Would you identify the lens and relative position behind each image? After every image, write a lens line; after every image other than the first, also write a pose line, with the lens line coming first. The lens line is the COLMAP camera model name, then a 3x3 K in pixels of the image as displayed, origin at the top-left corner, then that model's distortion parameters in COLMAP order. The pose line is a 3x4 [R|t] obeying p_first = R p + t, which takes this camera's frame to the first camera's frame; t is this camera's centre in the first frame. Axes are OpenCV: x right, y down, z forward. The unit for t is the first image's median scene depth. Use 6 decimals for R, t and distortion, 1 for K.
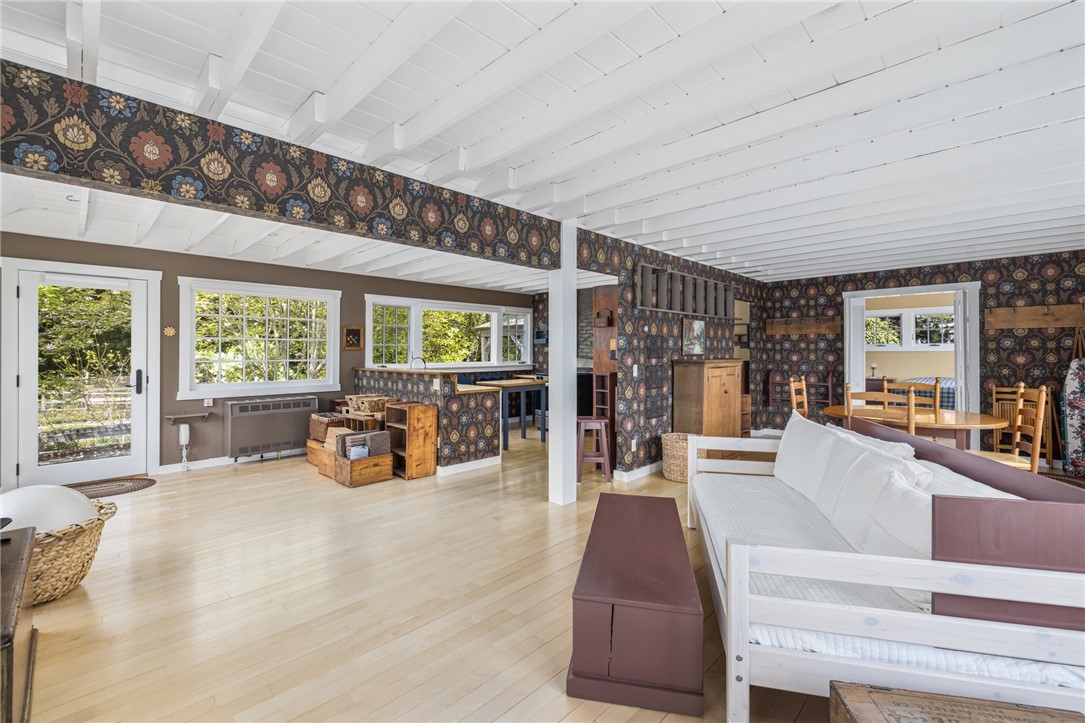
lens RADIAL K [[464.1, 0, 543.3], [0, 464.1, 346.8], [0, 0, 1]] dist [0.001271, -0.001821]
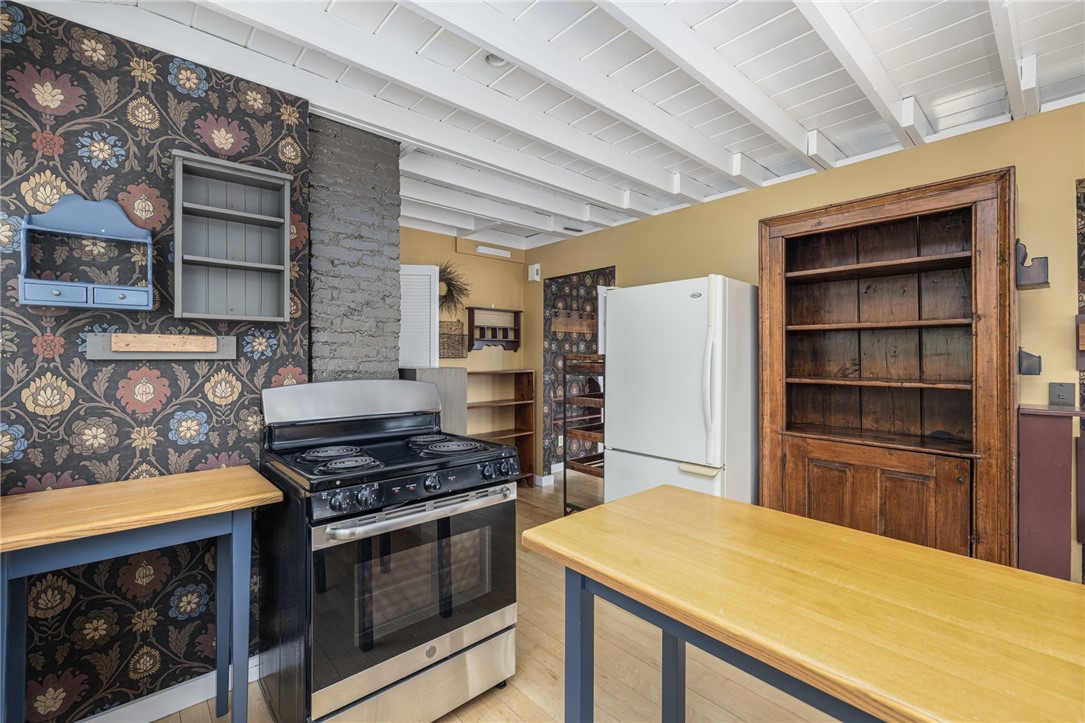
lens RADIAL K [[464.1, 0, 532.3], [0, 464.1, 358.3], [0, 0, 1]] dist [0.001271, -0.001821]
pose [[0.080476, -0.004699, 0.996745, -0.252580], [-0.006602, 0.999964, 0.005248, 0.014290], [-0.996735, -0.007003, 0.080442, 1.255200]]
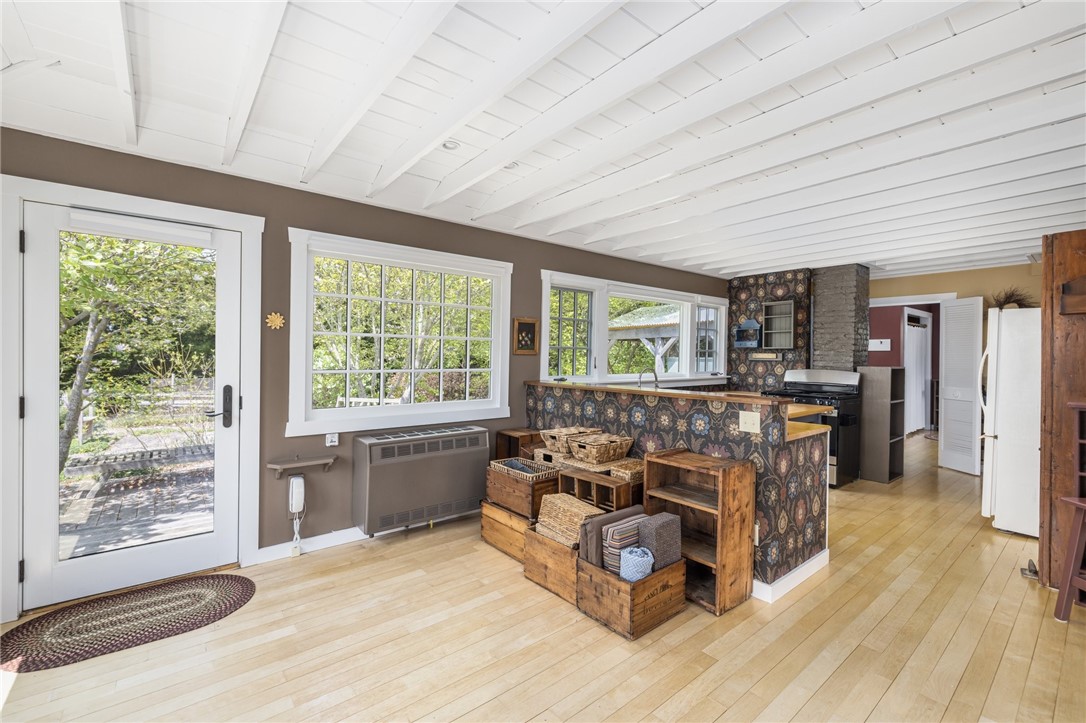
lens RADIAL K [[464.5, 0, 541.4], [0, 464.5, 355.3], [0, 0, 1]] dist [0.001271, -0.001821]
pose [[0.993602, 0.009294, -0.112557, -0.359425], [-0.008574, 0.999940, 0.006872, 0.003573], [0.112614, -0.005863, 0.993622, 0.403358]]
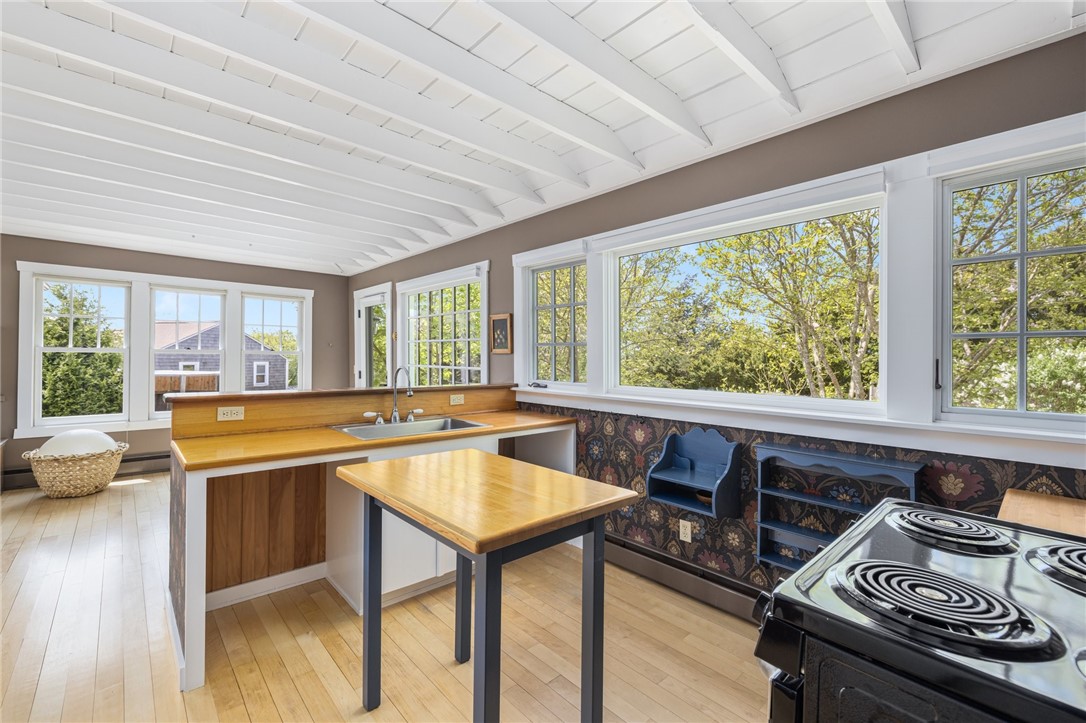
lens RADIAL K [[464.5, 0, 537.8], [0, 464.5, 361.9], [0, 0, 1]] dist [0.001271, -0.001821]
pose [[-0.053911, -0.002225, -0.998543, 0.211571], [-0.017722, 0.999842, -0.001271, 0.019924], [0.998388, 0.017628, -0.053942, 1.236006]]
